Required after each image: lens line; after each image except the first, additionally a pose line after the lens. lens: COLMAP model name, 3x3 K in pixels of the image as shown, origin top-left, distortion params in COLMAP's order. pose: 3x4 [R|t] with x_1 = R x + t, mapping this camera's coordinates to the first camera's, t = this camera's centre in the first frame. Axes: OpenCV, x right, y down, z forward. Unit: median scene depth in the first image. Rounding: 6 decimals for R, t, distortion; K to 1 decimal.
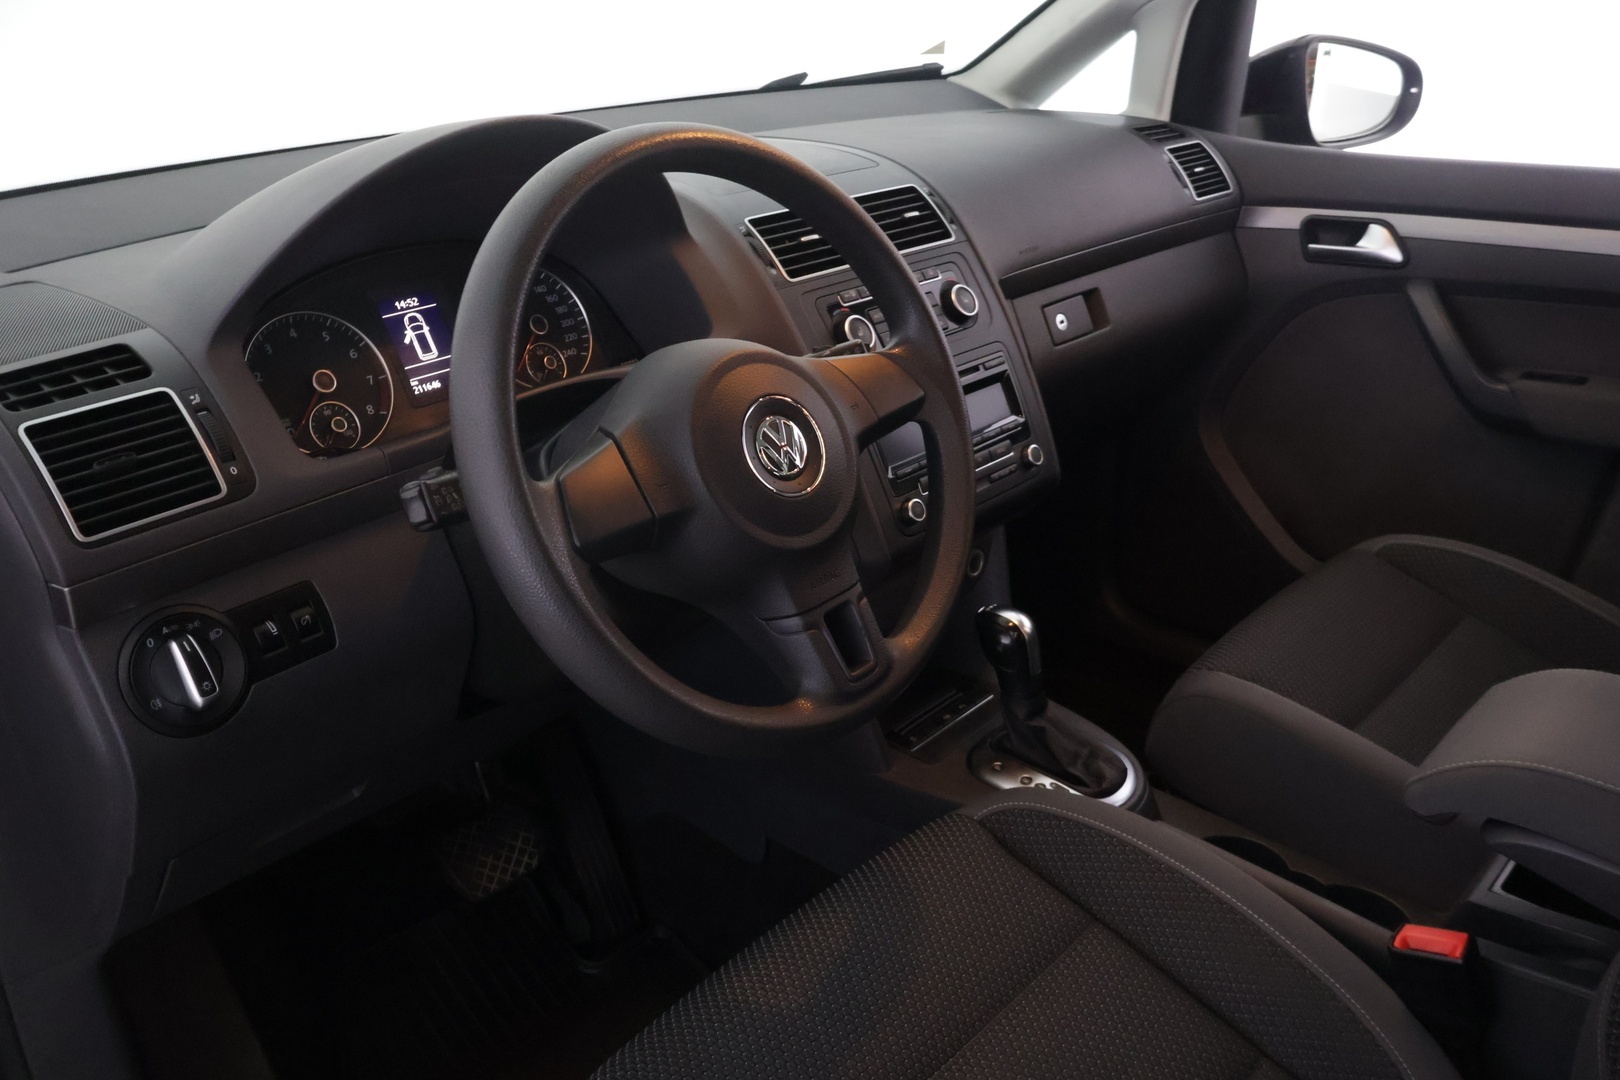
lens RADIAL K [[1332.2, 0, 812.3], [0, 1332.2, 529.5], [0, 0, 1]] dist [-0.018593, 0.003751]
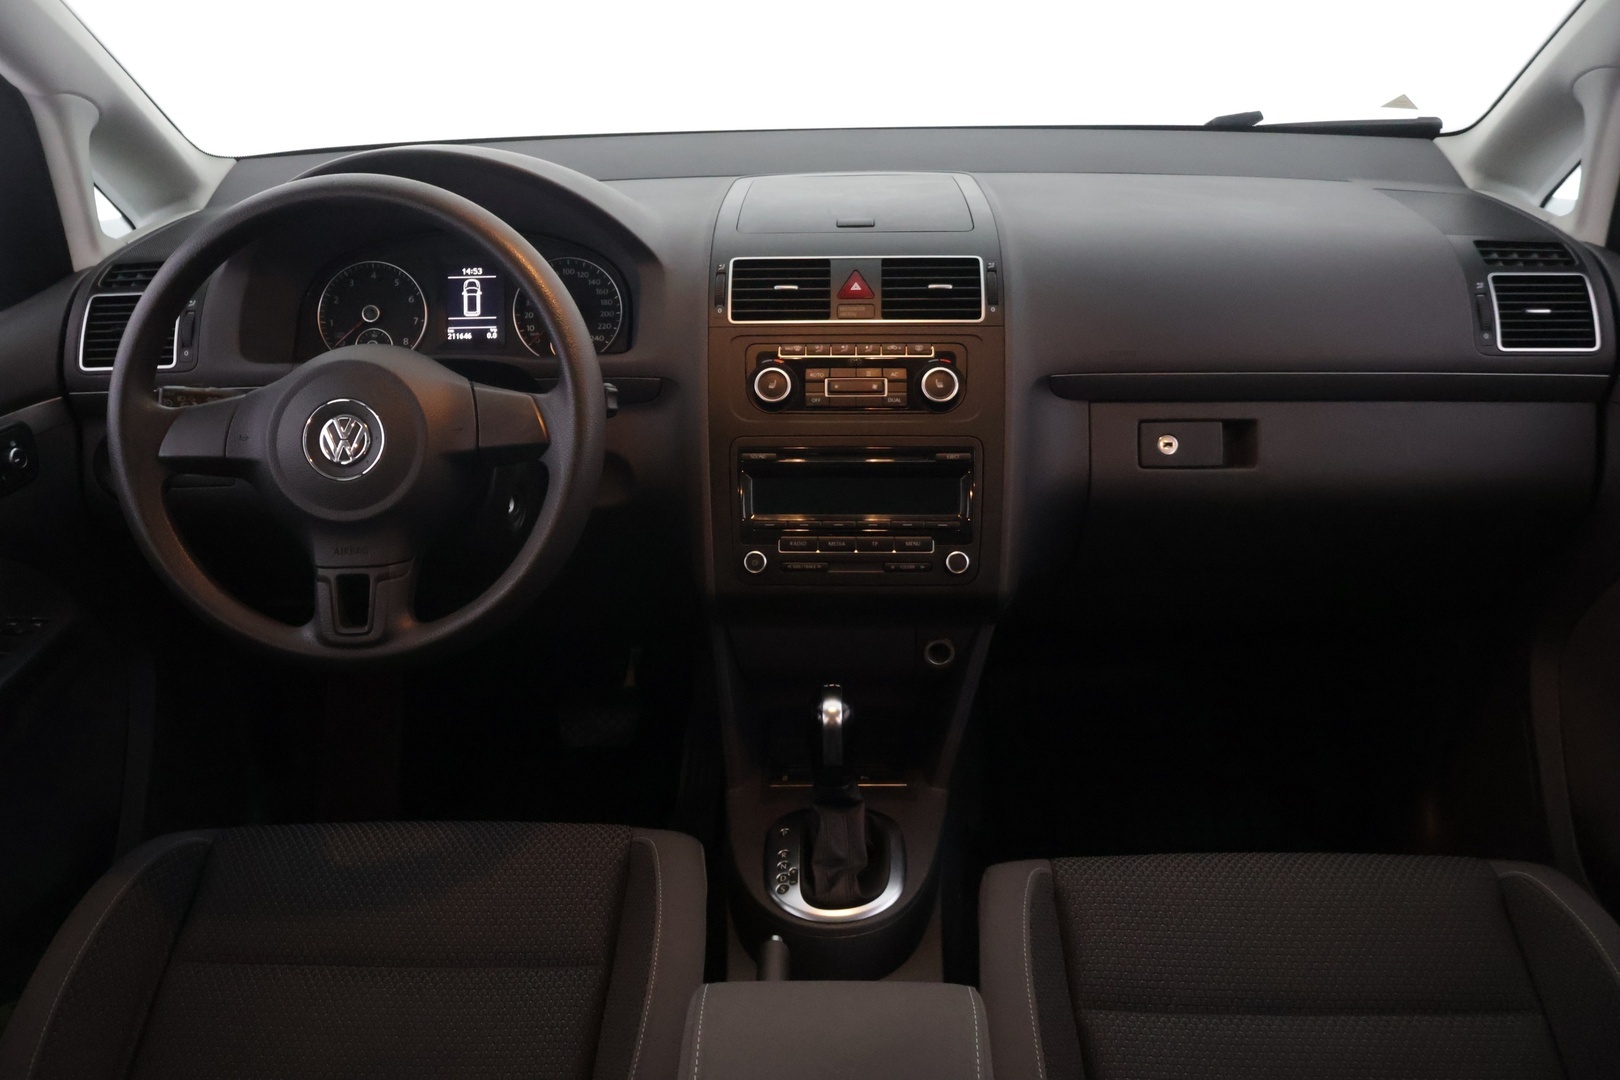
lens RADIAL K [[1332.2, 0, 812.0], [0, 1332.2, 539.7], [0, 0, 1]] dist [-0.018593, 0.003751]
pose [[0.659023, 0.334425, -0.673683, 0.885859], [-0.298169, 0.938484, 0.174195, -0.249206], [0.690496, 0.086073, 0.718197, 0.311040]]
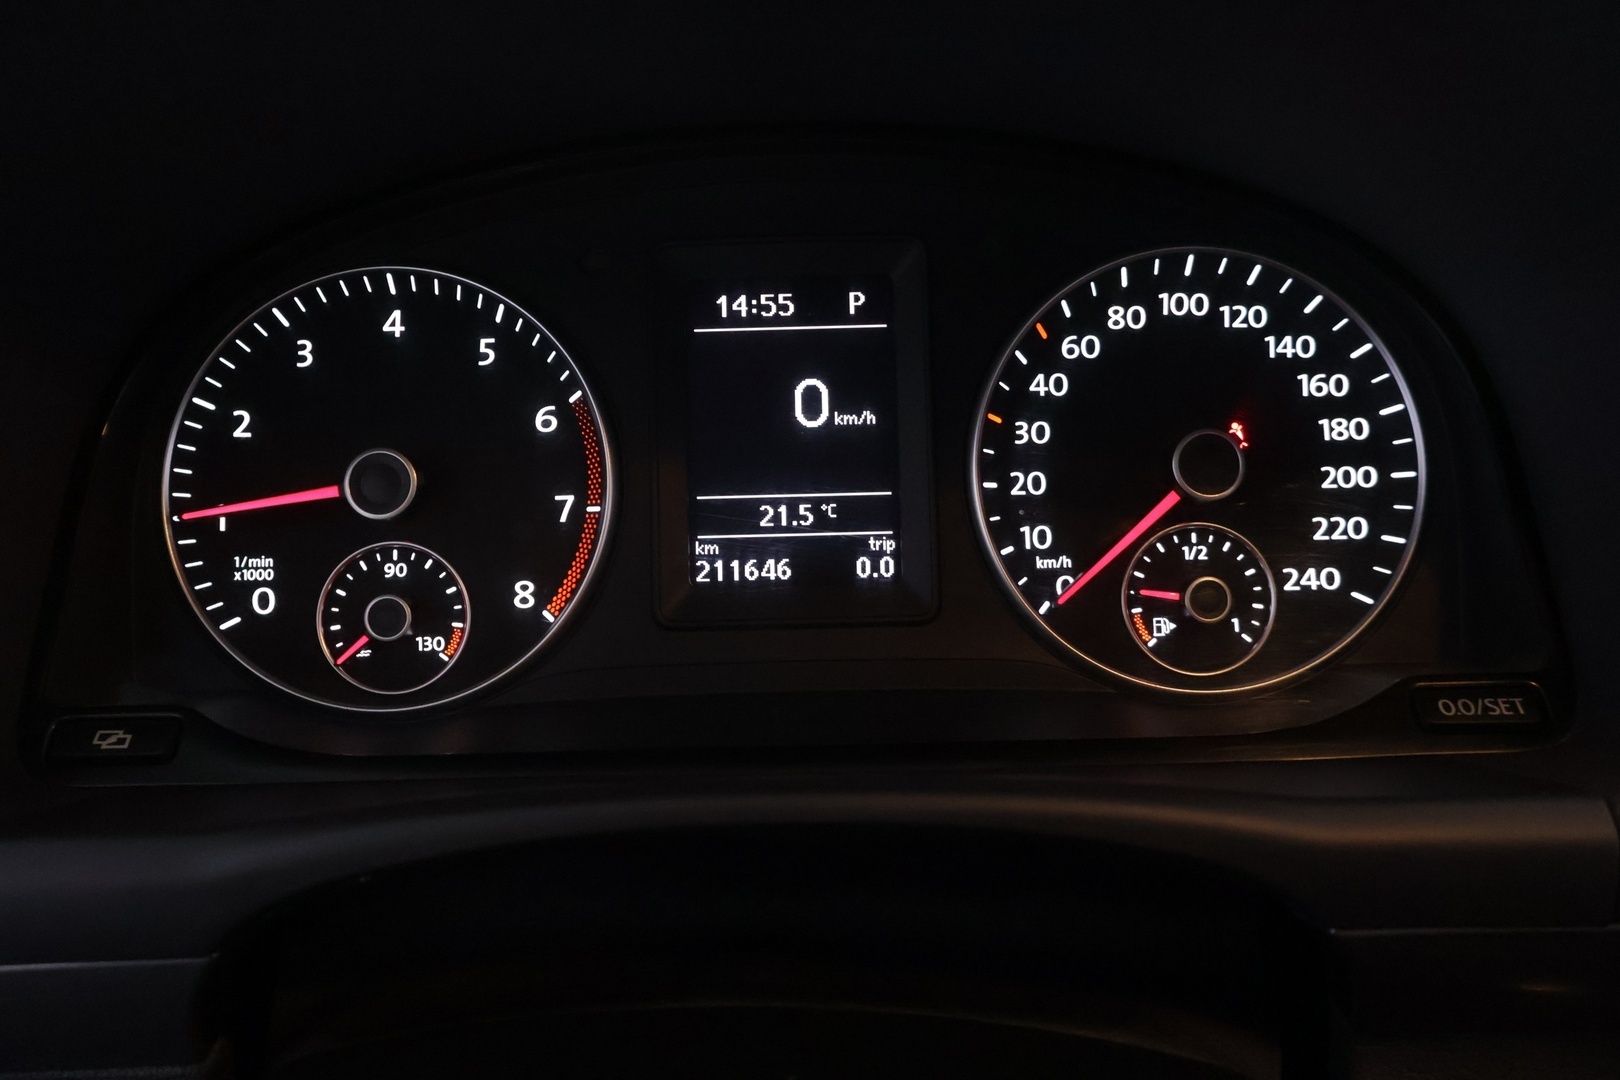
lens RADIAL K [[1332.2, 0, 811.5], [0, 1332.2, 550.4], [0, 0, 1]] dist [-0.018593, 0.003751]
pose [[0.641123, 0.316664, -0.699060, -0.055907], [-0.292355, 0.942993, 0.159037, -0.166170], [0.709570, 0.102411, 0.697153, 0.781227]]
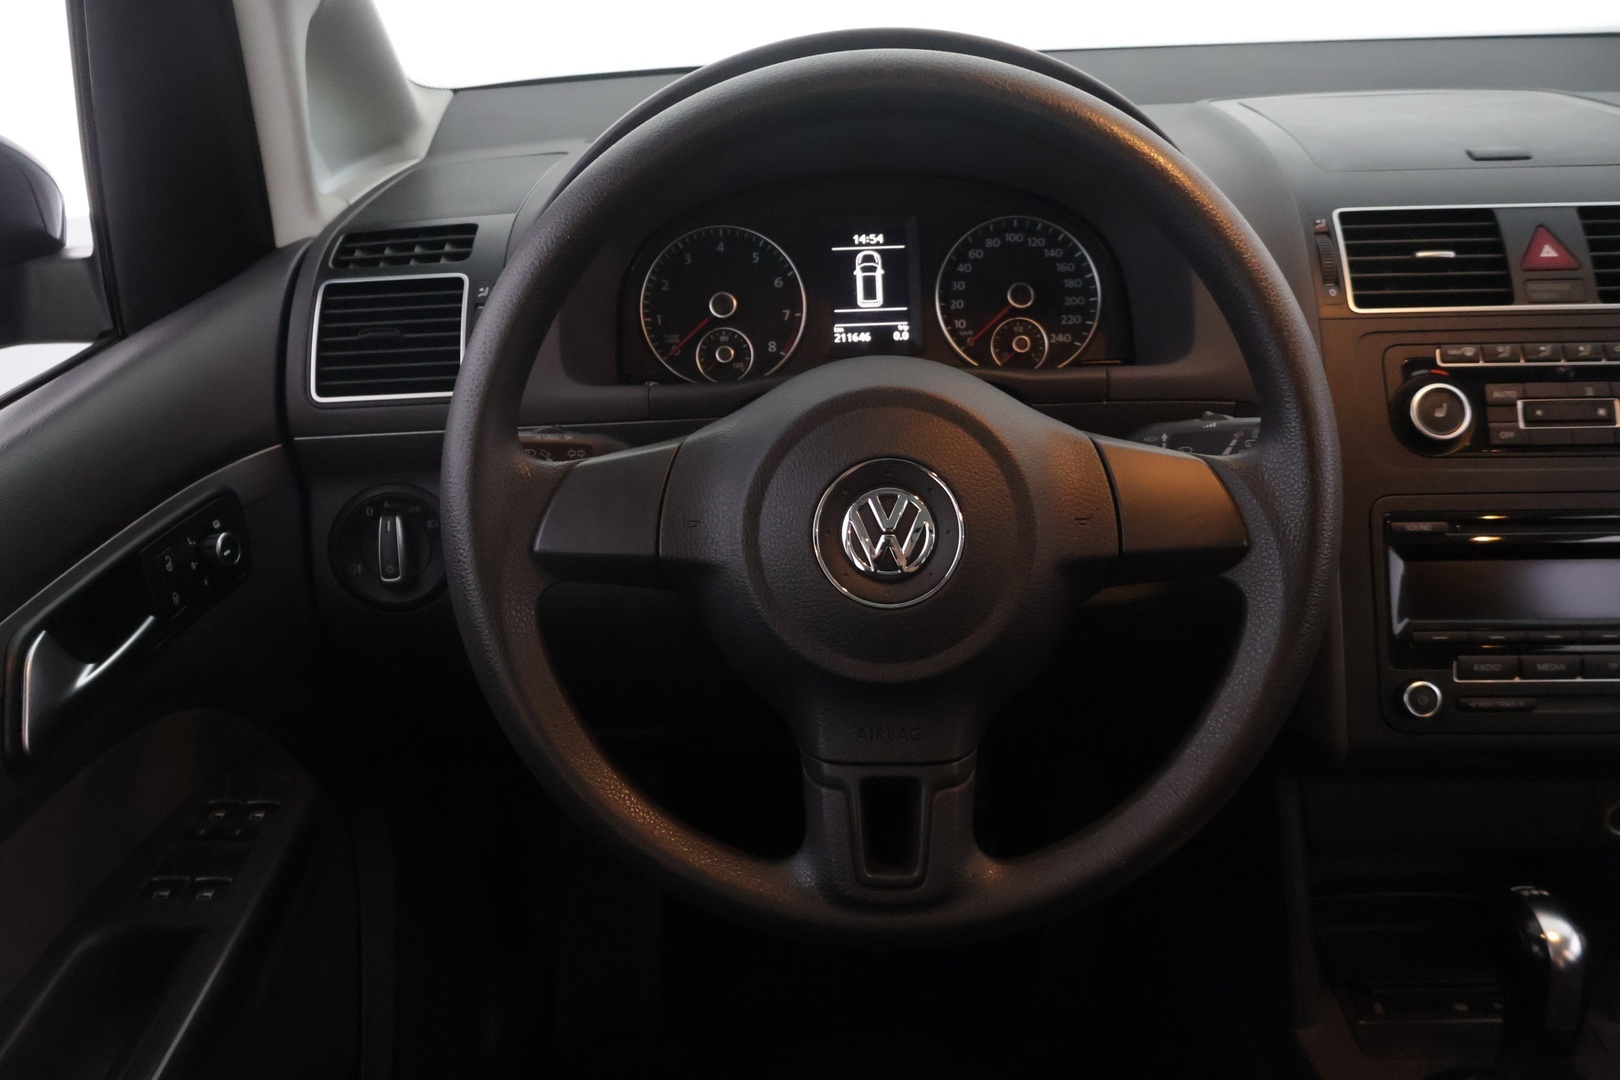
lens RADIAL K [[1332.2, 0, 812.1], [0, 1332.2, 545.5], [0, 0, 1]] dist [-0.018593, 0.003751]
pose [[0.658147, 0.333281, -0.675105, 0.323462], [-0.283676, 0.940373, 0.187686, -0.134152], [0.697402, 0.067986, 0.713448, 0.366707]]
